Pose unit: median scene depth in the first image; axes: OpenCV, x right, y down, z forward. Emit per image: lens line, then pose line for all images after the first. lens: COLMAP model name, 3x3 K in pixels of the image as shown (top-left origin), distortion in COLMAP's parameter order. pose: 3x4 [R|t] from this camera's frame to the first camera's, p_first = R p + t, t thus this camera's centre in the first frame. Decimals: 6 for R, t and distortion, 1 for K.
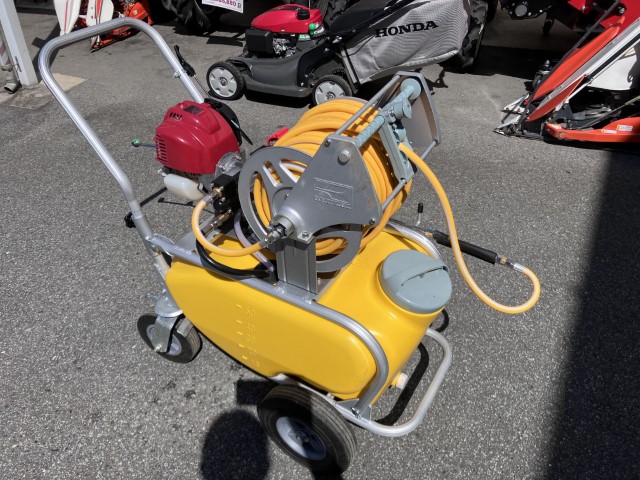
lens RADIAL K [[520.1, 0, 320.0], [0, 520.1, 240.0], [0, 0, 1]] dist [0.029693, 0.000516]
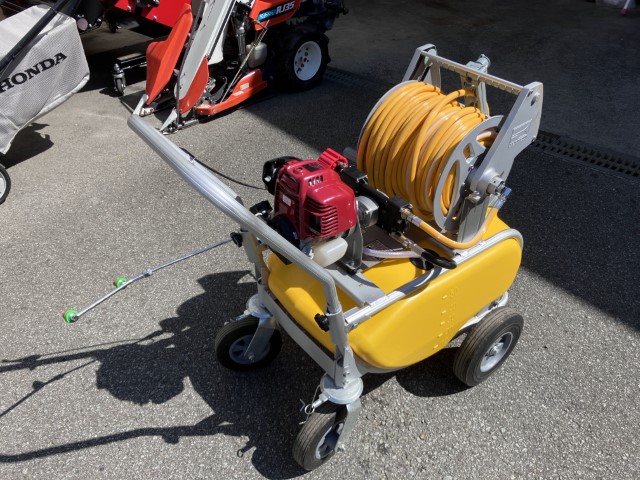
lens RADIAL K [[519.4, 0, 320.0], [0, 519.4, 240.0], [0, 0, 1]] dist [-0.005971, -0.003553]
pose [[0.382739, -0.547213, 0.744358, -0.433863], [0.551175, 0.781860, 0.291376, -0.180359], [-0.741429, 0.298751, 0.600859, 0.237803]]
